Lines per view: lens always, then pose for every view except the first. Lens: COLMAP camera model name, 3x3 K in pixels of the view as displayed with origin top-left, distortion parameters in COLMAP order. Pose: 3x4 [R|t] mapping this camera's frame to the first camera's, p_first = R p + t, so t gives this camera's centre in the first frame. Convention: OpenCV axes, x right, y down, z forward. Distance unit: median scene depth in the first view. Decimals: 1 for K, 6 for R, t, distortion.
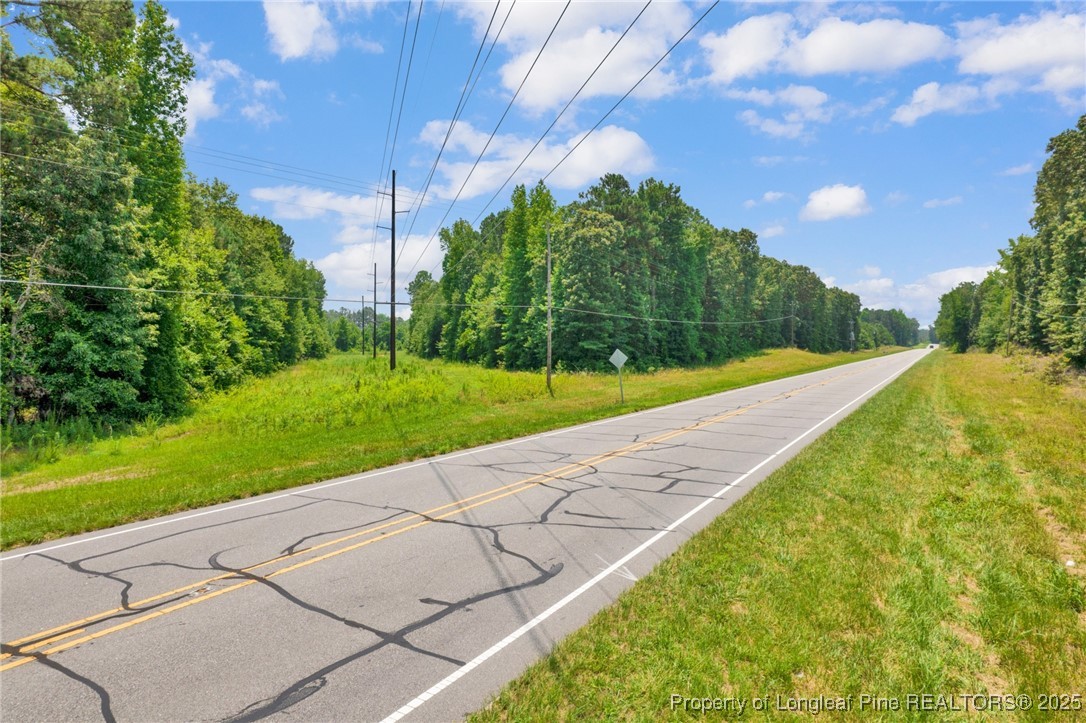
lens RADIAL K [[696.8, 0, 548.3], [0, 696.8, 359.7], [0, 0, 1]] dist [-0.087310, 0.080590]
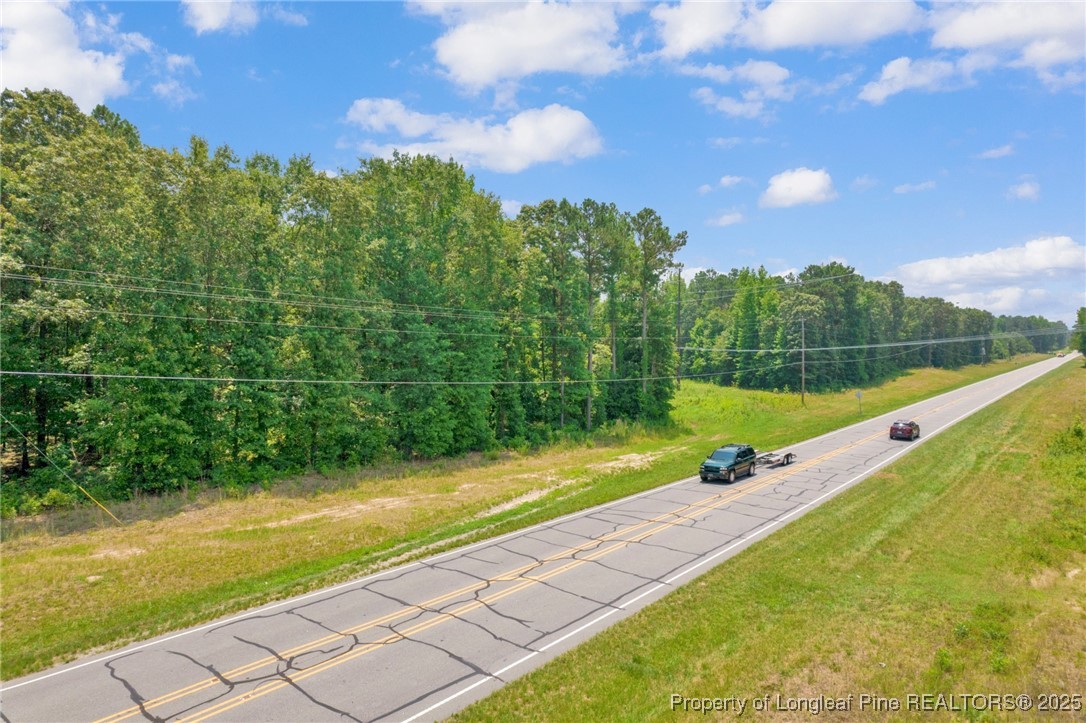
lens RADIAL K [[696.8, 0, 548.3], [0, 696.8, 359.7], [0, 0, 1]] dist [-0.087310, 0.080590]
pose [[0.986988, 0.002098, -0.160779, -0.199046], [-0.001803, 0.999996, 0.001983, -0.042758], [0.160783, -0.001668, 0.986988, -0.517049]]
